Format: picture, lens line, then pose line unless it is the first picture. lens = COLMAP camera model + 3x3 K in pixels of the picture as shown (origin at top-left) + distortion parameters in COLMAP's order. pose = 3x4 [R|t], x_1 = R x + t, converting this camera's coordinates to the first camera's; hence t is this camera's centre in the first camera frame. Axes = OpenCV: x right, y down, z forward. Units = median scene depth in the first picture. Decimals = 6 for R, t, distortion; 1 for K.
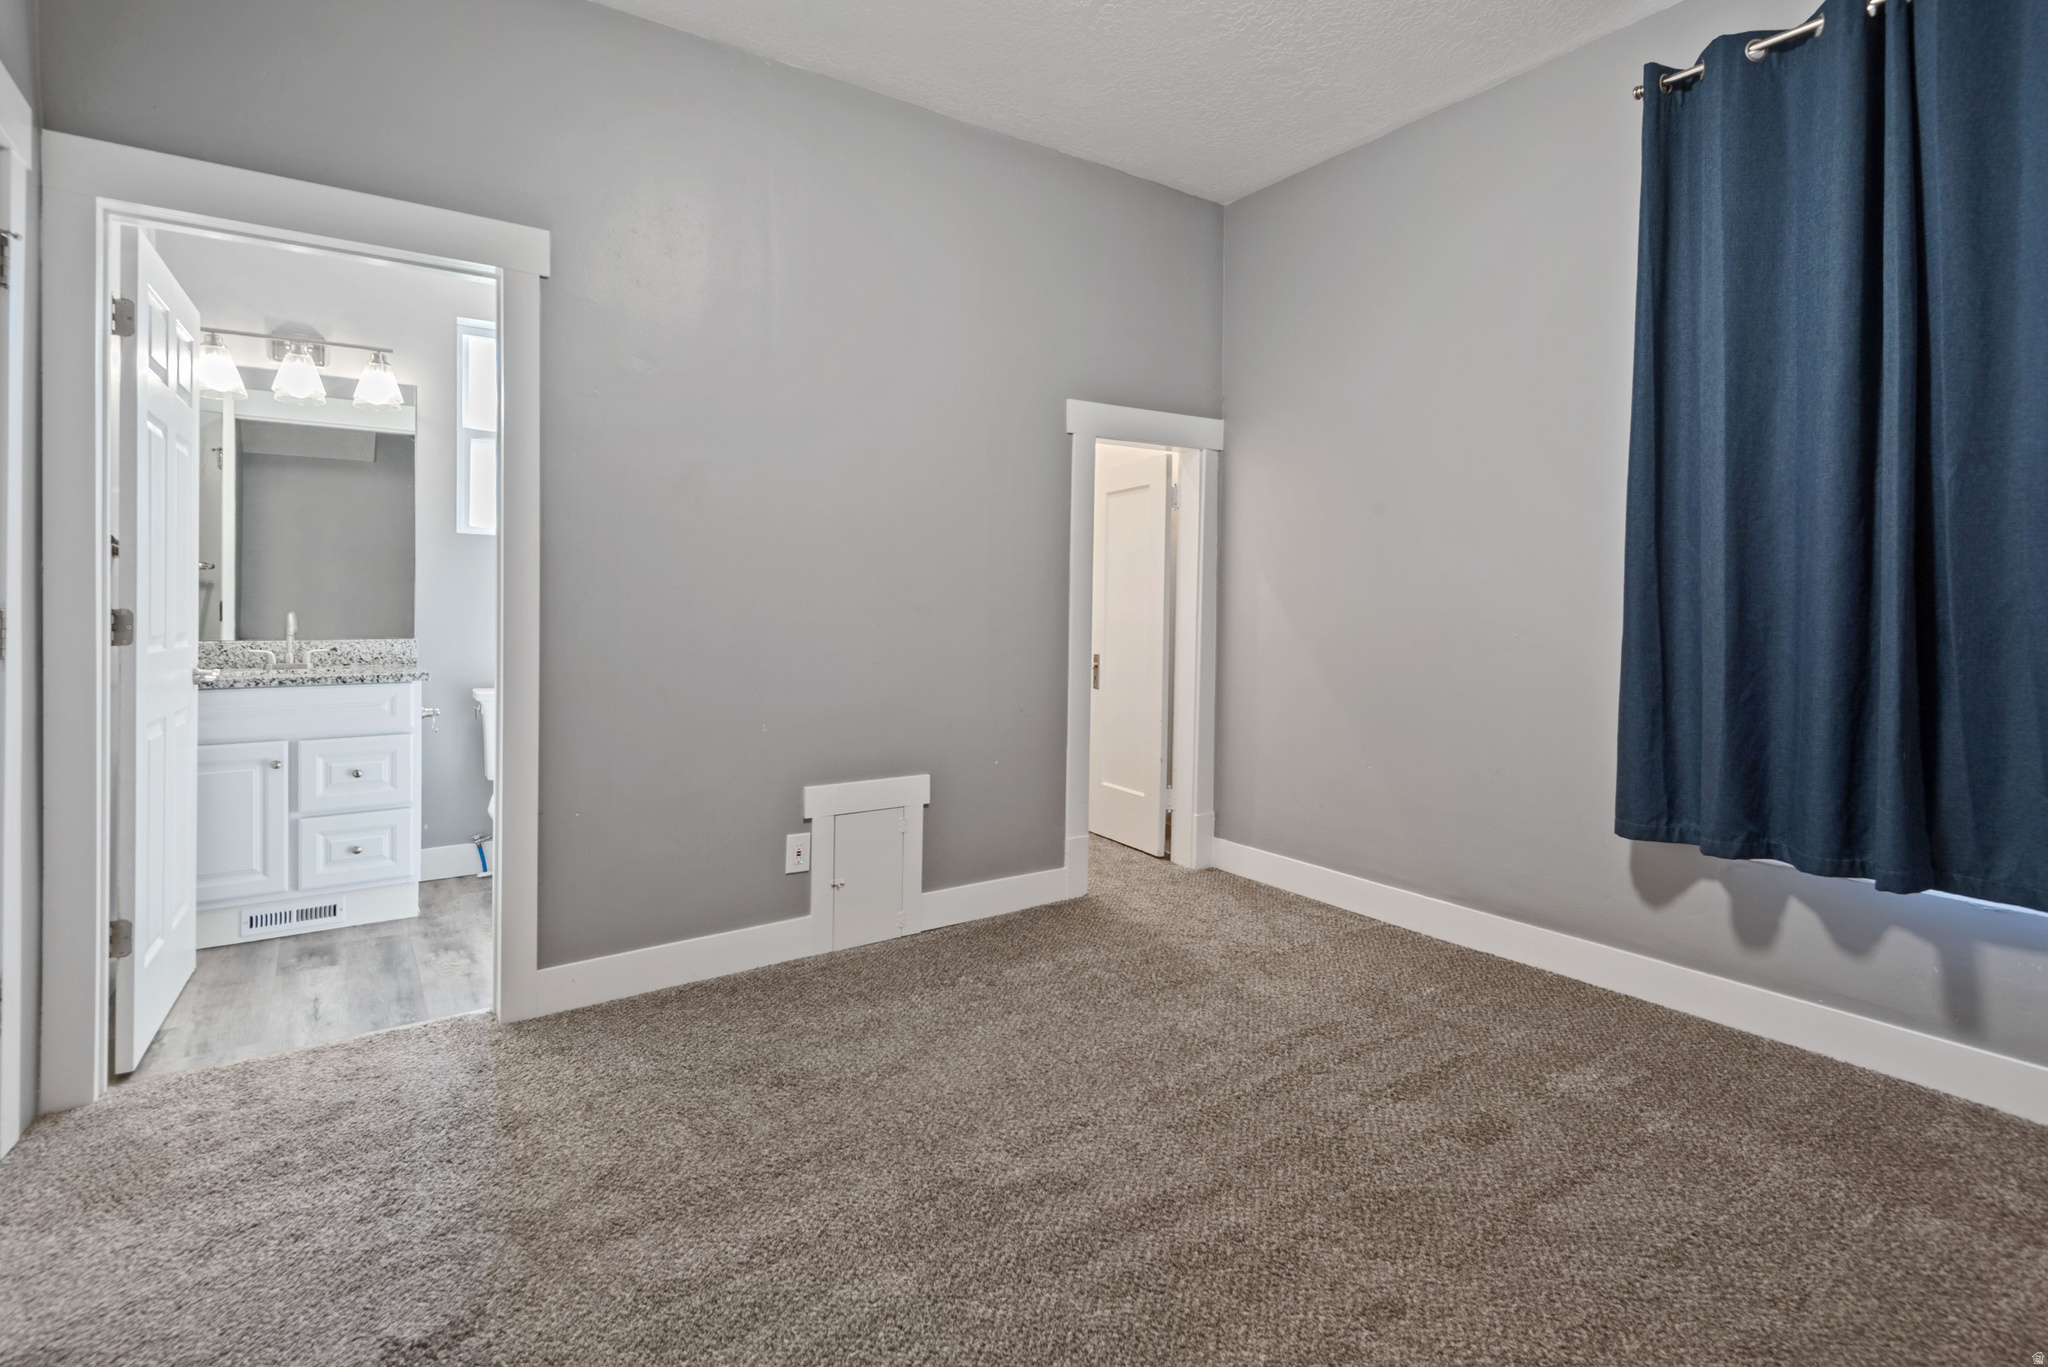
lens RADIAL K [[943.5, 0, 1029.1], [0, 943.5, 676.4], [0, 0, 1]] dist [0.035647, -0.022692]
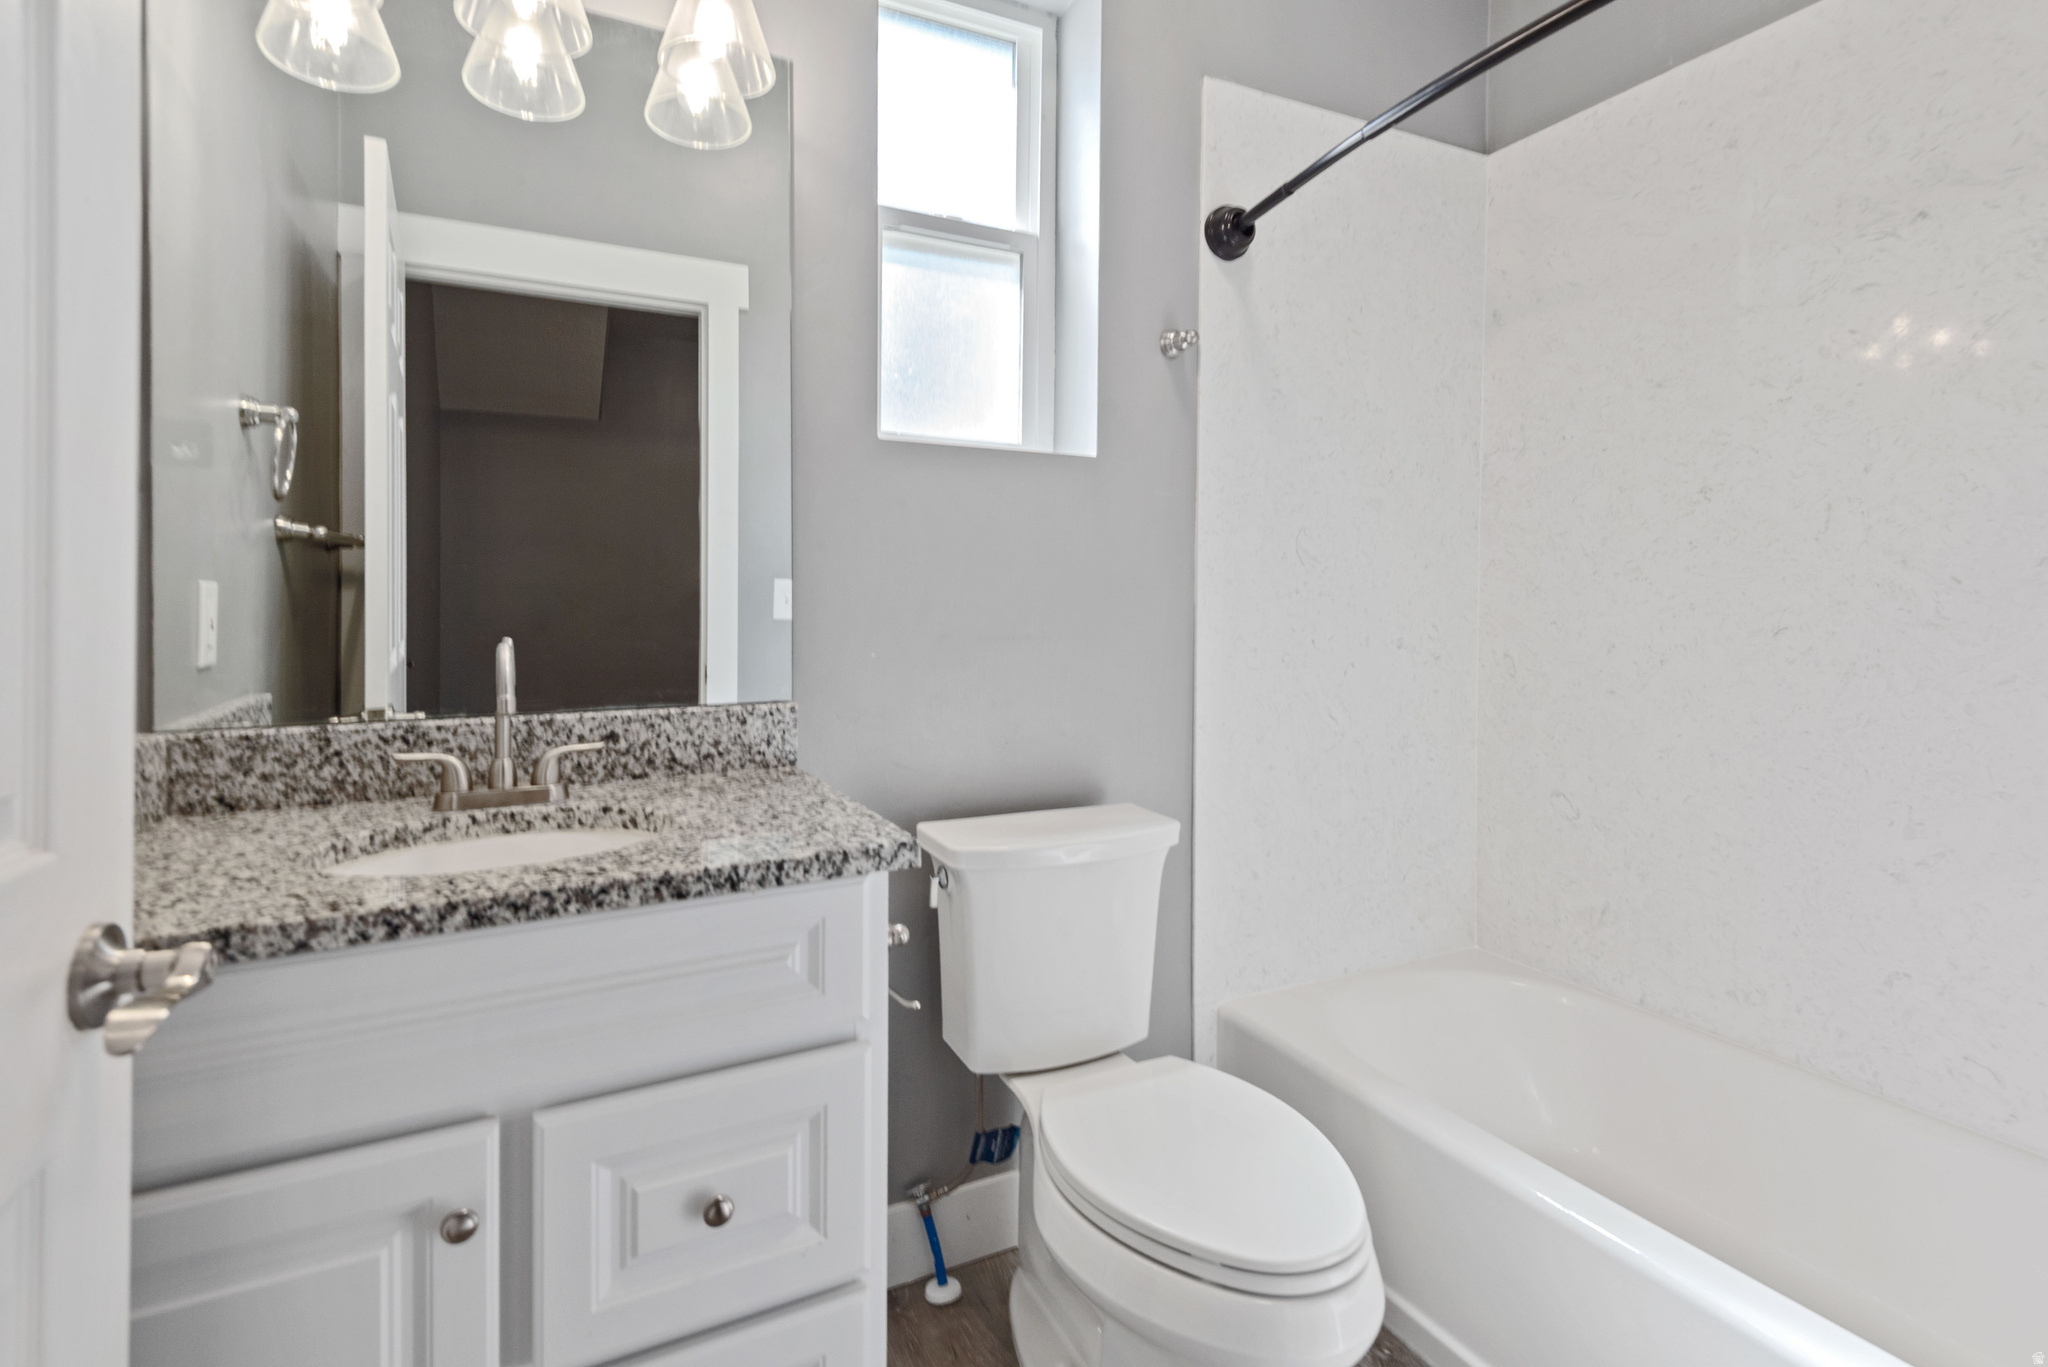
lens RADIAL K [[918.7, 0, 1024.0], [0, 918.7, 683.5], [0, 0, 1]] dist [0.029857, -0.021067]
pose [[0.989897, 0.005399, -0.141685, -0.542876], [-0.003977, 0.999939, 0.010316, -0.056308], [0.141732, -0.009649, 0.989858, 0.699244]]
